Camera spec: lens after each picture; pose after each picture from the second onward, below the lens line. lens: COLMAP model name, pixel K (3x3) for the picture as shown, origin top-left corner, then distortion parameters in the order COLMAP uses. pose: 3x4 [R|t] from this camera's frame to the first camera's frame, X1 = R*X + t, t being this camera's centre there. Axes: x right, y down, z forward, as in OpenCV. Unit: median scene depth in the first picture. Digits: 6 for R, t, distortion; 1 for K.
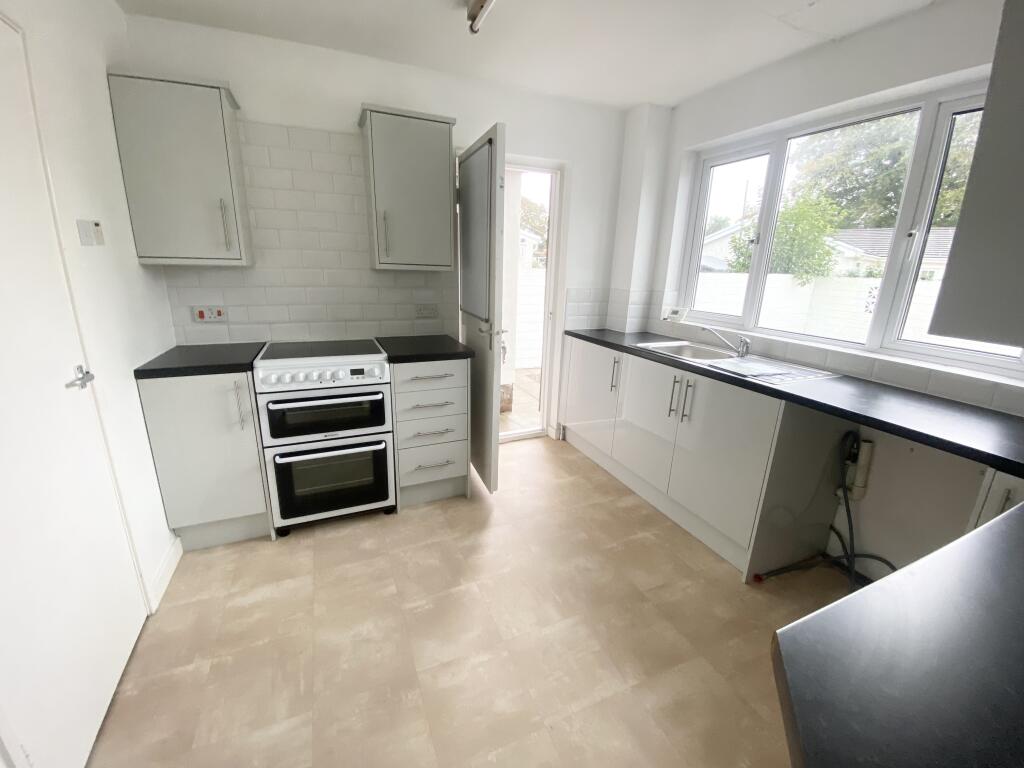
lens RADIAL K [[422.3, 0, 511.0], [0, 422.3, 375.9], [0, 0, 1]] dist [-0.001725, -0.002575]
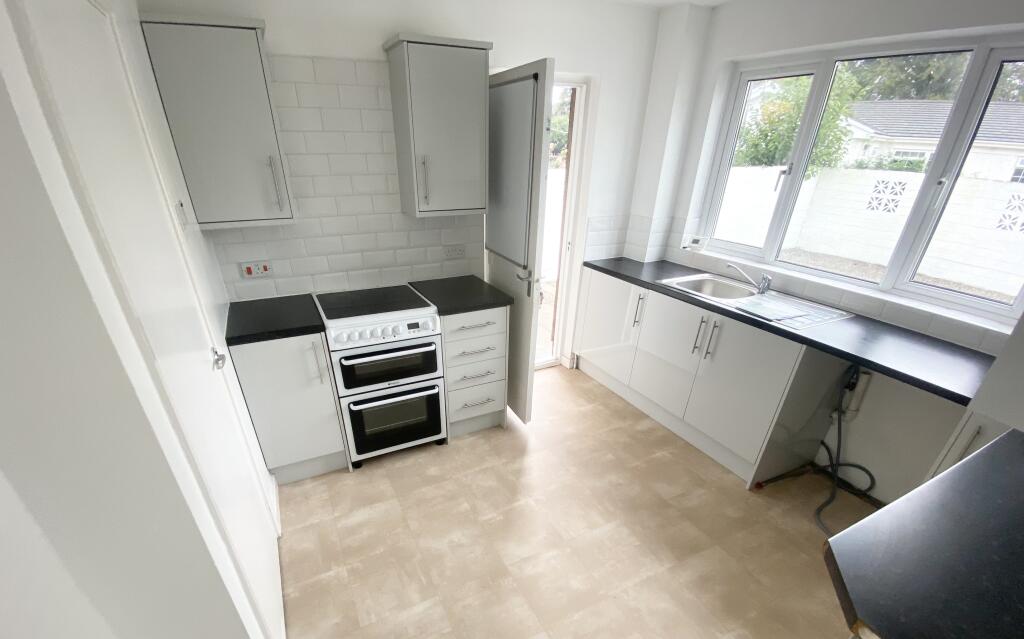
lens RADIAL K [[434.9, 0, 494.8], [0, 434.9, 395.7], [0, 0, 1]] dist [0.002167, -0.004128]
pose [[0.998993, -0.037978, 0.023890, -0.188153], [0.030651, 0.966524, 0.254739, -0.110874], [-0.032765, -0.253750, 0.966715, -0.123744]]
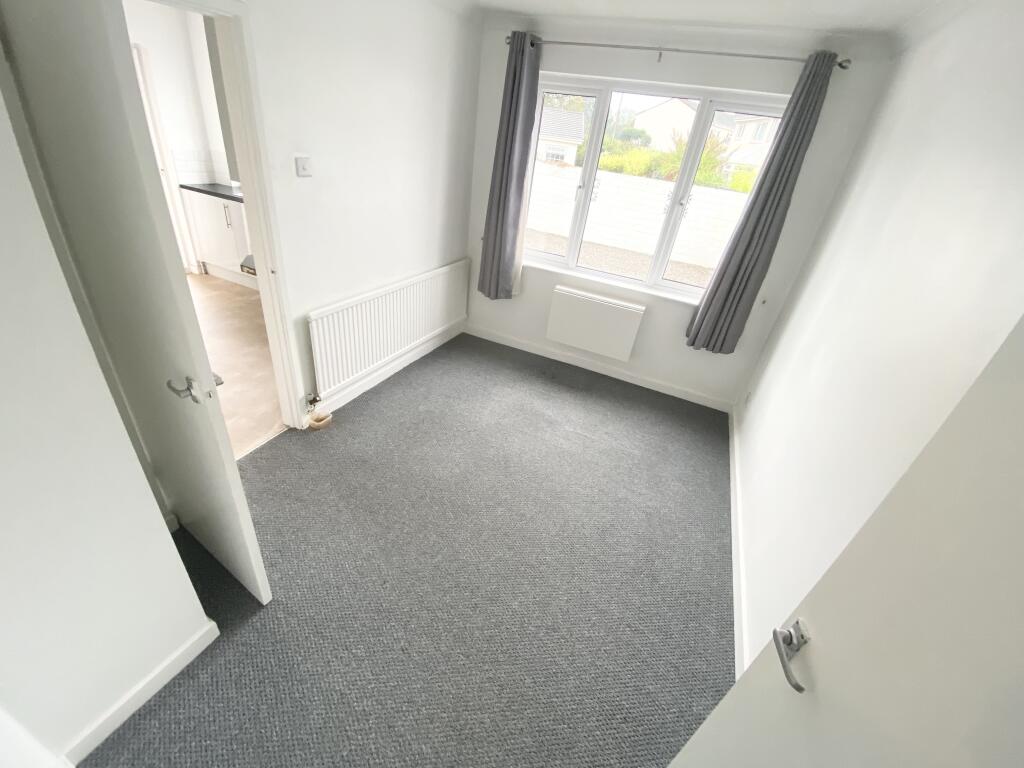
lens RADIAL K [[422.3, 0, 508.7], [0, 422.3, 382.5], [0, 0, 1]] dist [-0.001725, -0.002575]
pose [[0.755774, -0.278751, 0.592539, -0.068746], [0.079044, 0.937090, 0.340021, 0.161617], [-0.650044, -0.210143, 0.730262, -1.162871]]
